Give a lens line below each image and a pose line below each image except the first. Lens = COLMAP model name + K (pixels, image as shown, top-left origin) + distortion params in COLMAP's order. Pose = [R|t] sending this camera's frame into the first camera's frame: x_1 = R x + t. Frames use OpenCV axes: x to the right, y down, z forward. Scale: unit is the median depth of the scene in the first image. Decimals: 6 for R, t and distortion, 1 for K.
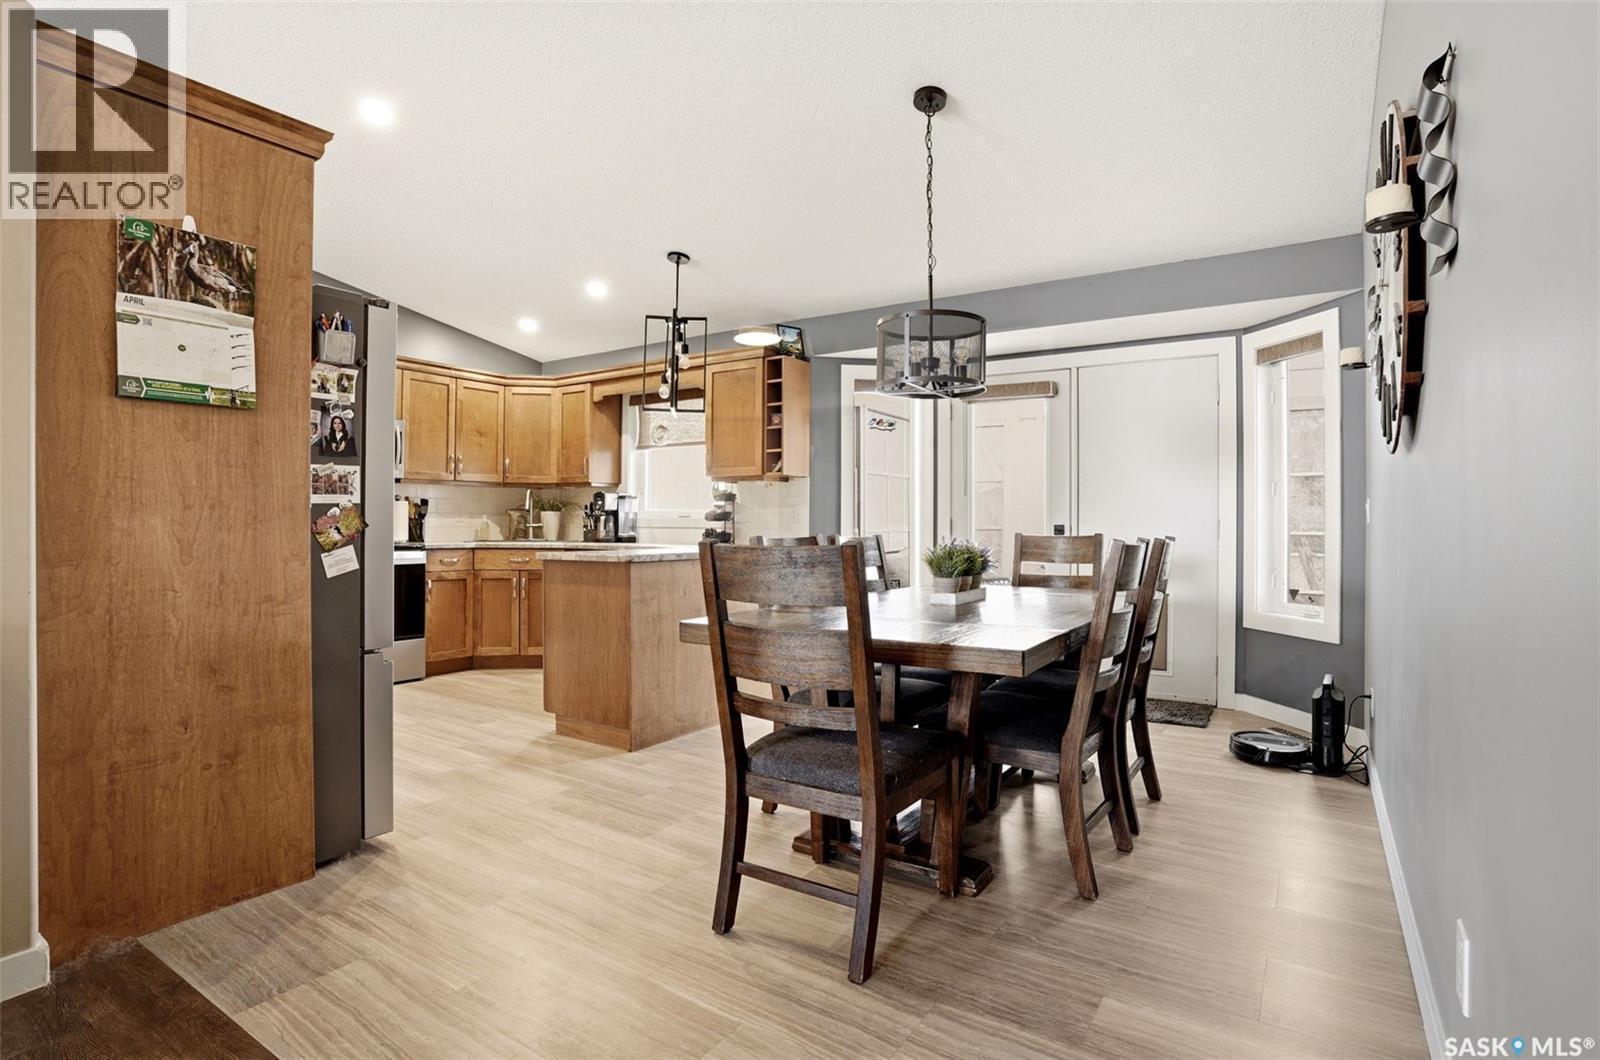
lens RADIAL K [[811.5, 0, 798.6], [0, 811.5, 516.2], [0, 0, 1]] dist [-0.069978, 0.028227]
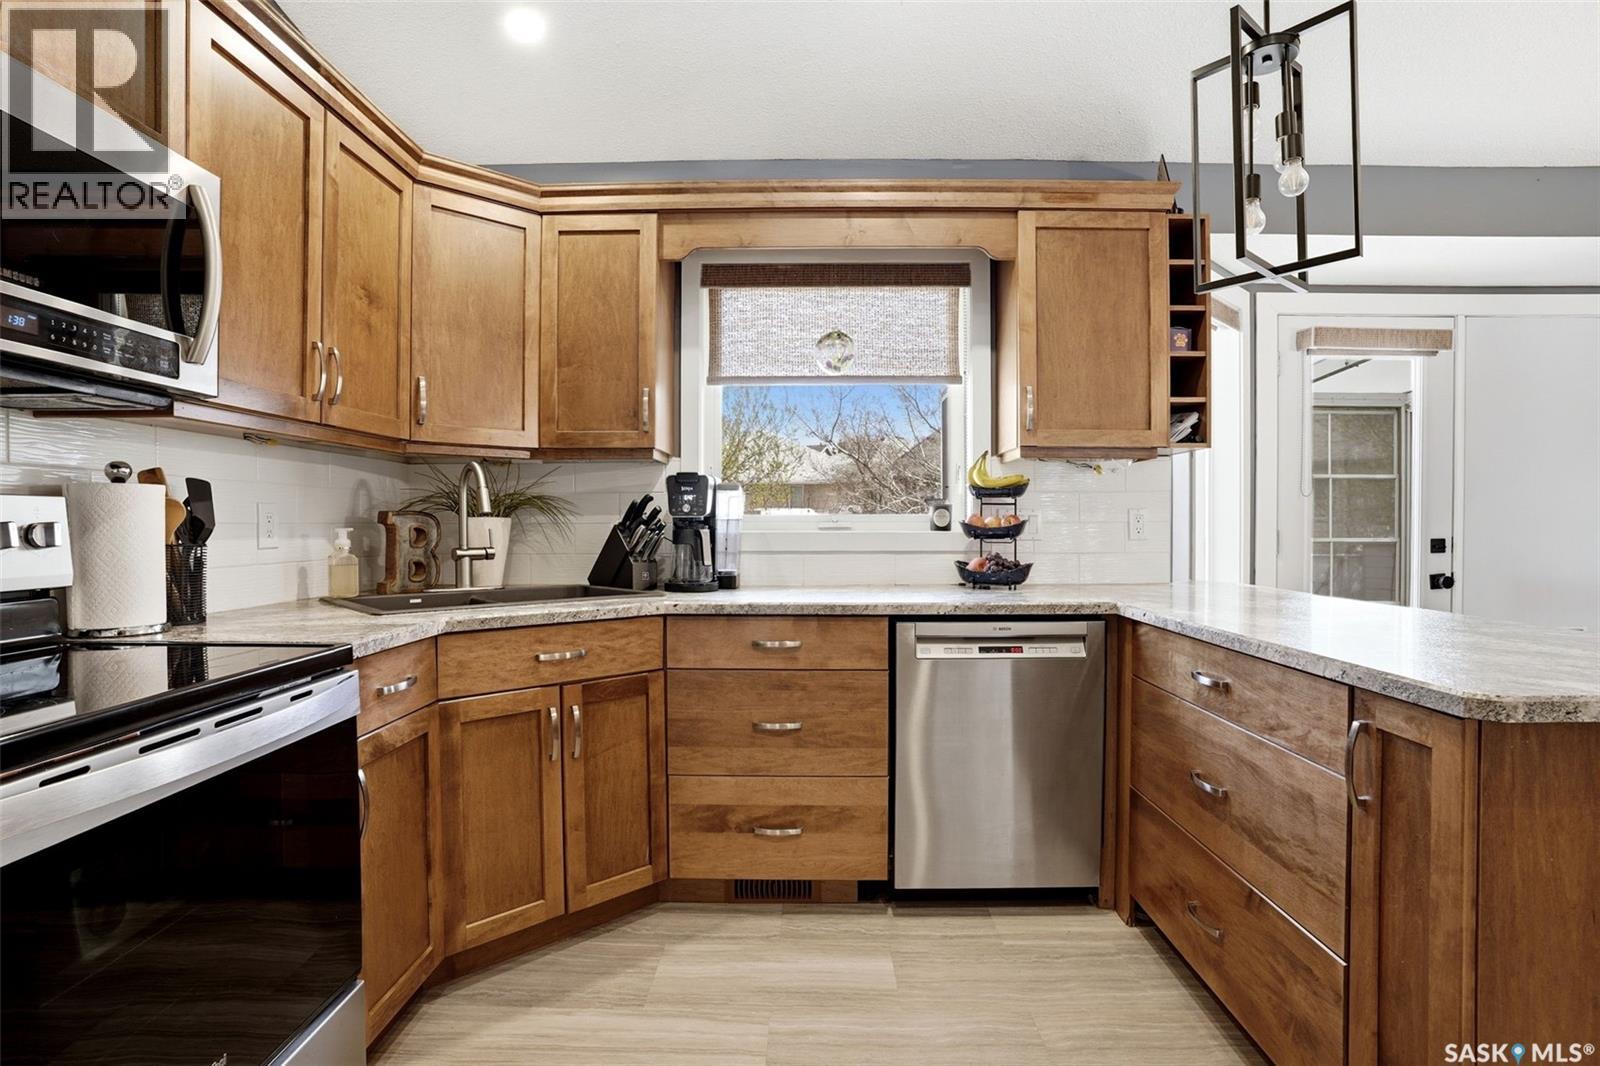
lens RADIAL K [[811.5, 0, 799.4], [0, 811.5, 531.7], [0, 0, 1]] dist [-0.069978, 0.028227]
pose [[0.837432, -0.011376, 0.546424, -0.453538], [-0.000861, 0.999755, 0.022135, -0.008765], [-0.546541, -0.019007, 0.837216, 0.642324]]
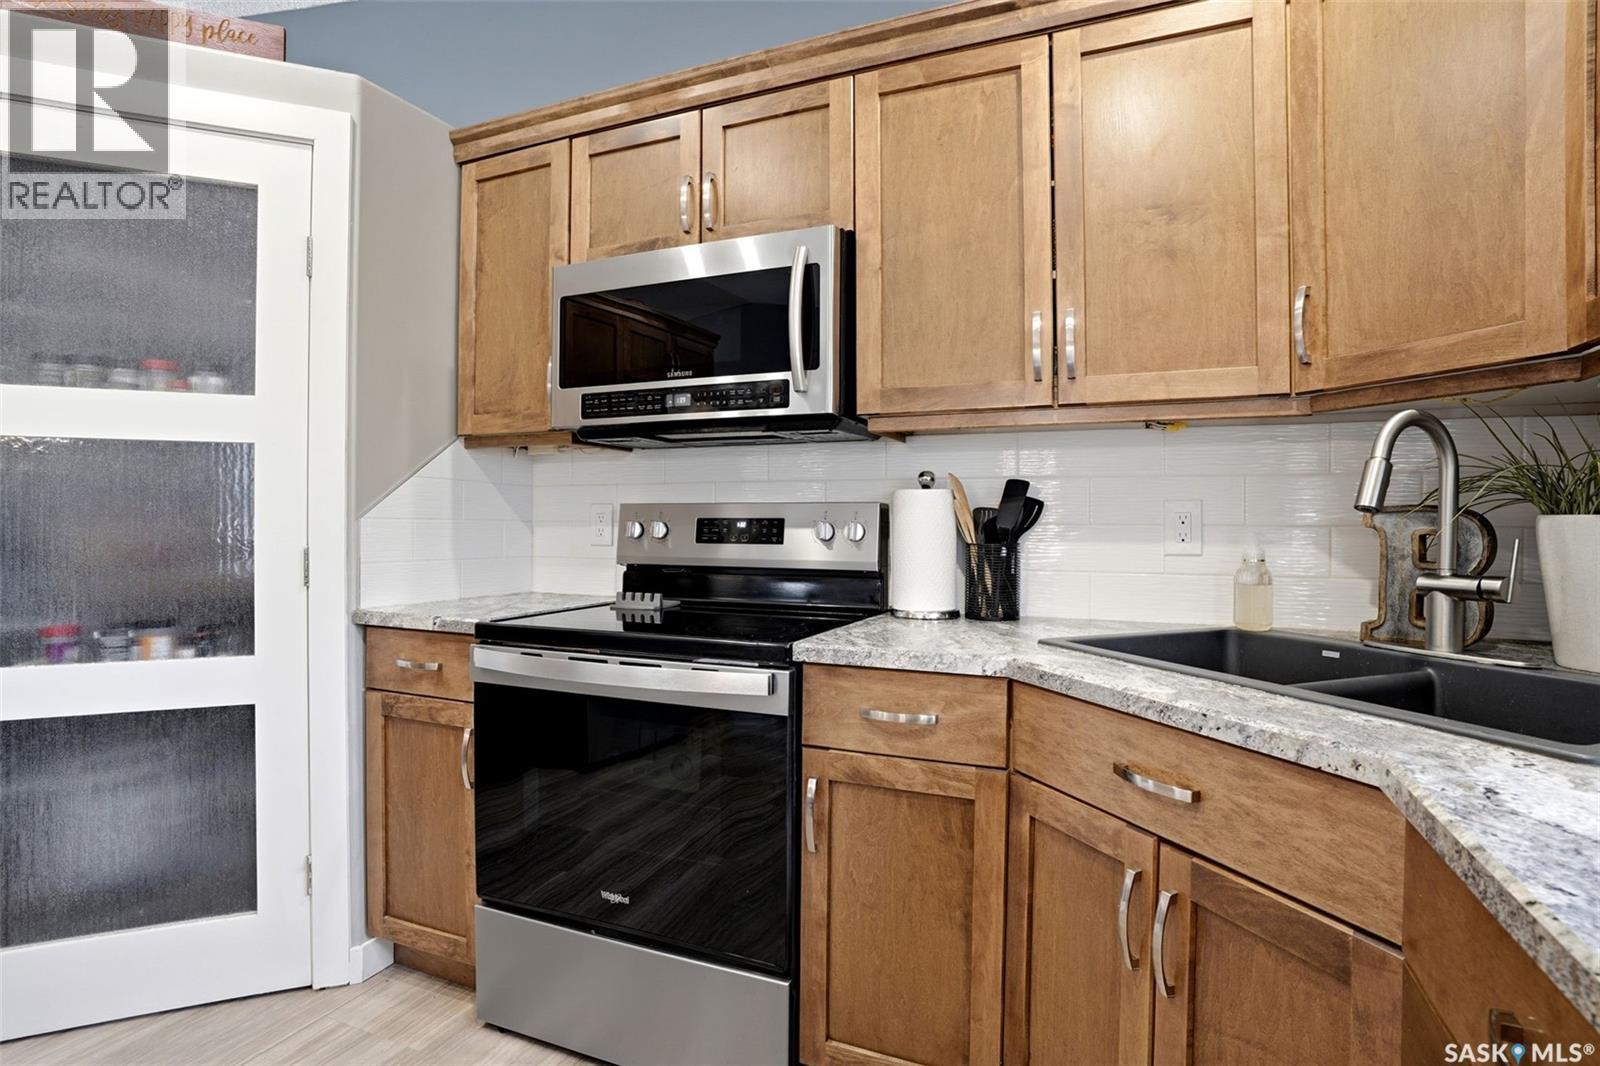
lens RADIAL K [[811.5, 0, 795.7], [0, 811.5, 526.7], [0, 0, 1]] dist [-0.069978, 0.028227]
pose [[0.192652, 0.000865, -0.981267, -0.184419], [0.005187, 0.999985, 0.001900, -0.004862], [0.981253, -0.005456, 0.192645, 0.883575]]
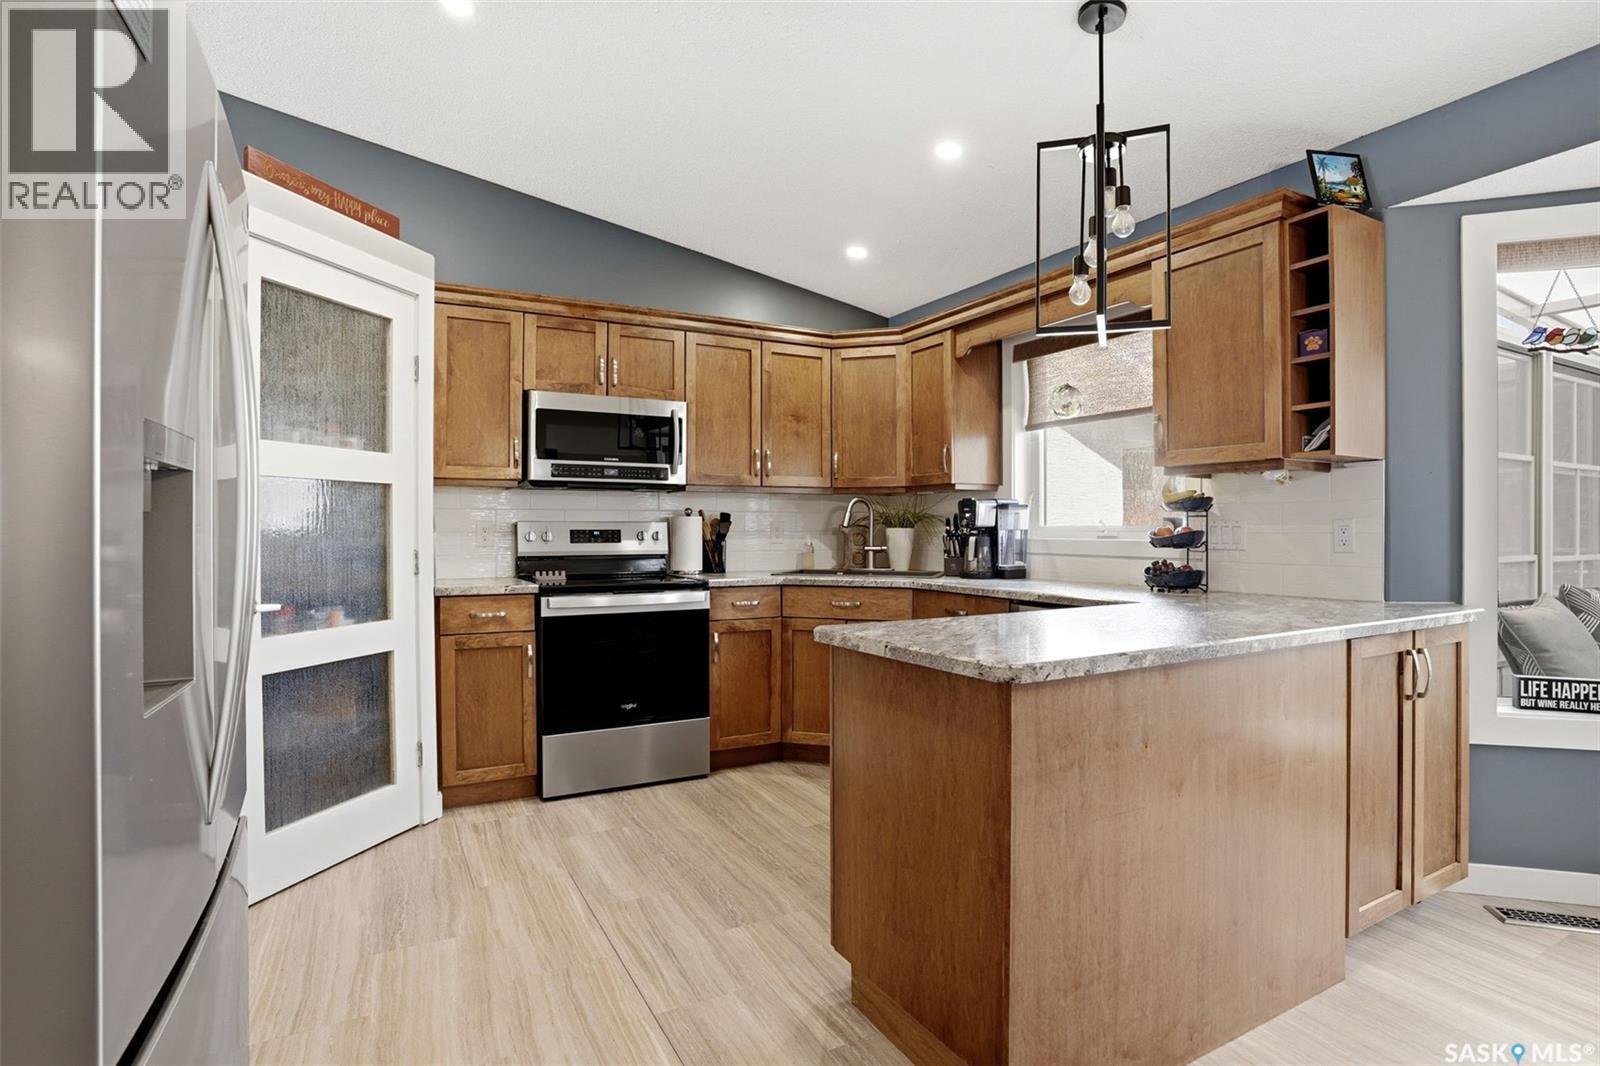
lens RADIAL K [[811.5, 0, 795.0], [0, 811.5, 531.4], [0, 0, 1]] dist [-0.069978, 0.028227]
pose [[0.887338, -0.003093, -0.461109, -0.077171], [0.008522, 0.999917, 0.009692, -0.011921], [0.461040, -0.012529, 0.887291, 0.391945]]
